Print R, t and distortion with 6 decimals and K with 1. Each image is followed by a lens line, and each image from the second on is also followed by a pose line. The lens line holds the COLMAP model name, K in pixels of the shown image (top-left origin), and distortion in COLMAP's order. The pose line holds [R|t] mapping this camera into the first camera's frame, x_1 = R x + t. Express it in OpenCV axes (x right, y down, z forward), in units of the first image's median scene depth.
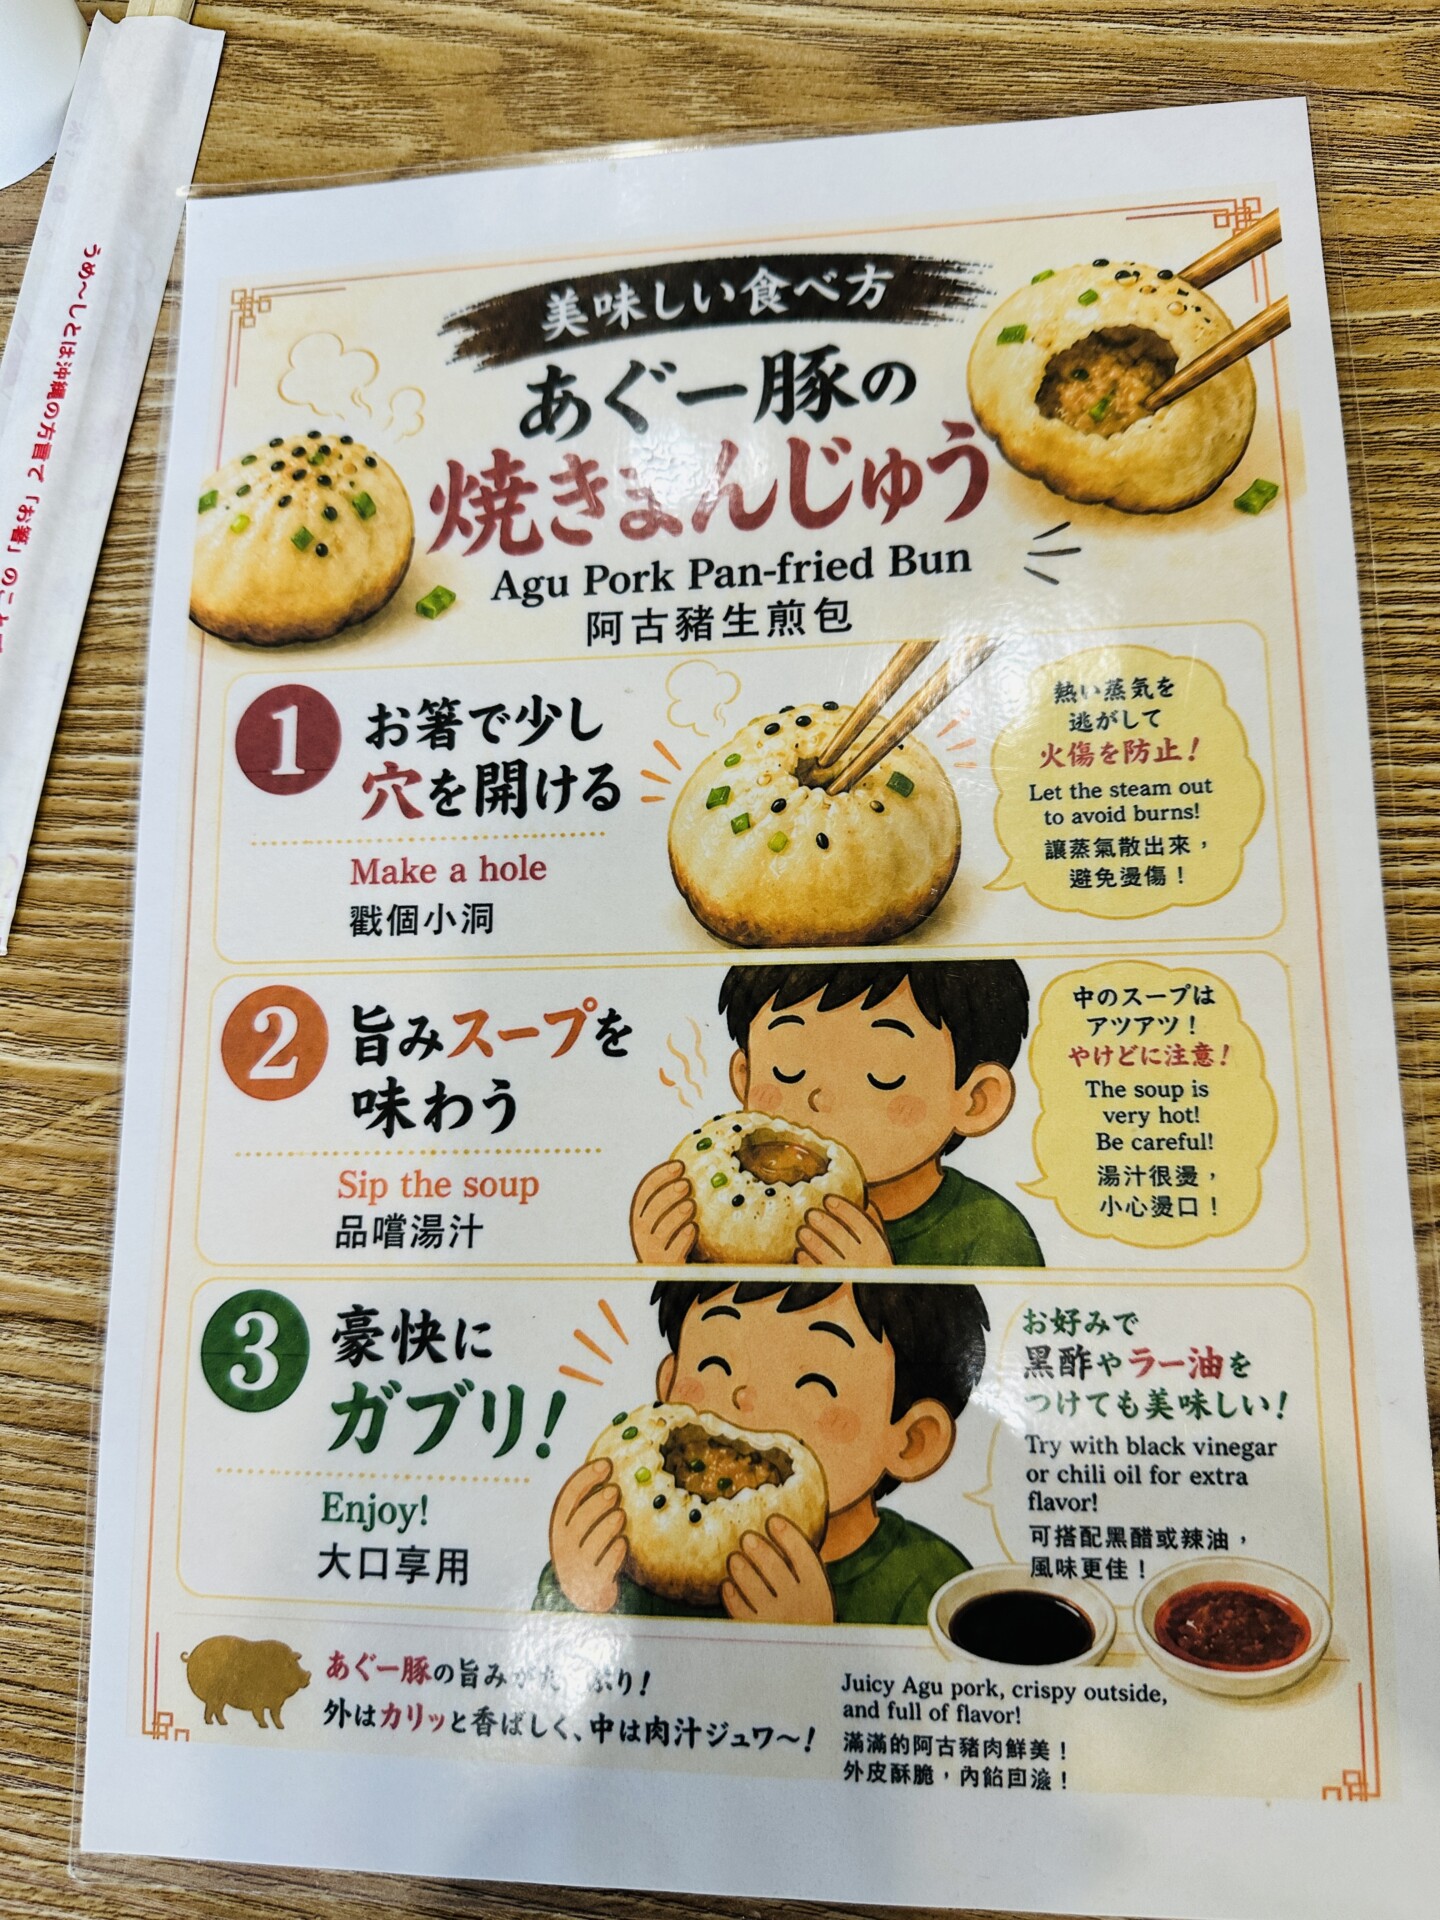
lens RADIAL K [[1351.8, 0, 720.0], [0, 1351.8, 960.0], [0, 0, 1]] dist [-0.032216, 0.004242]
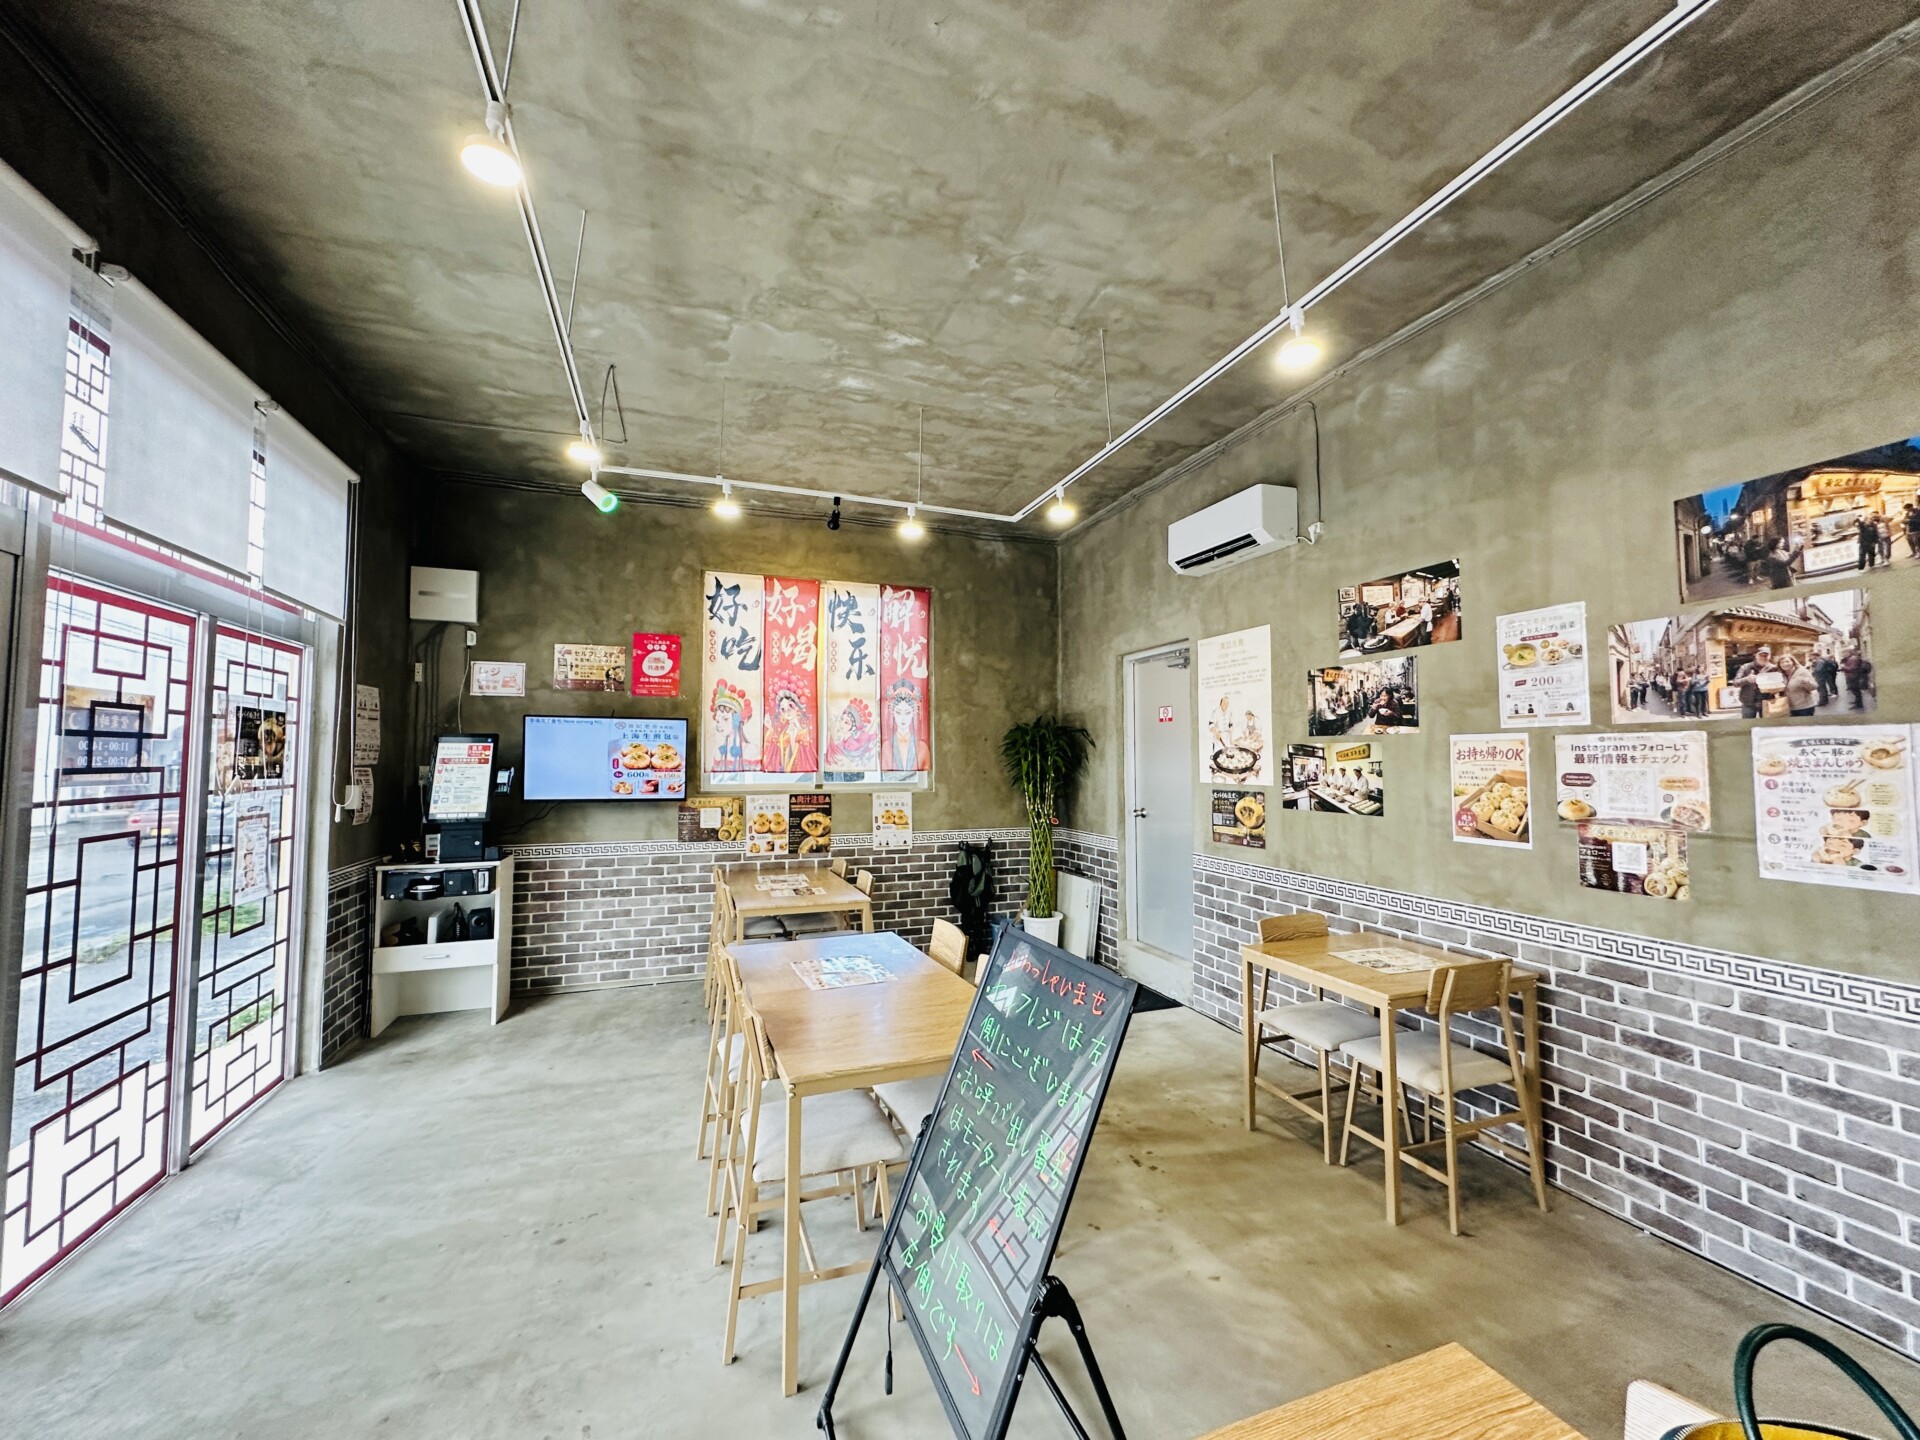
lens RADIAL K [[766.5, 0, 960.0], [0, 766.5, 720.0], [0, 0, 1]] dist [0.001374, 0.000306]
pose [[0.466828, -0.045418, -0.883181, 2.172028], [0.142410, 0.989507, 0.024388, -1.807151], [0.872806, -0.137159, 0.468398, -7.738177]]
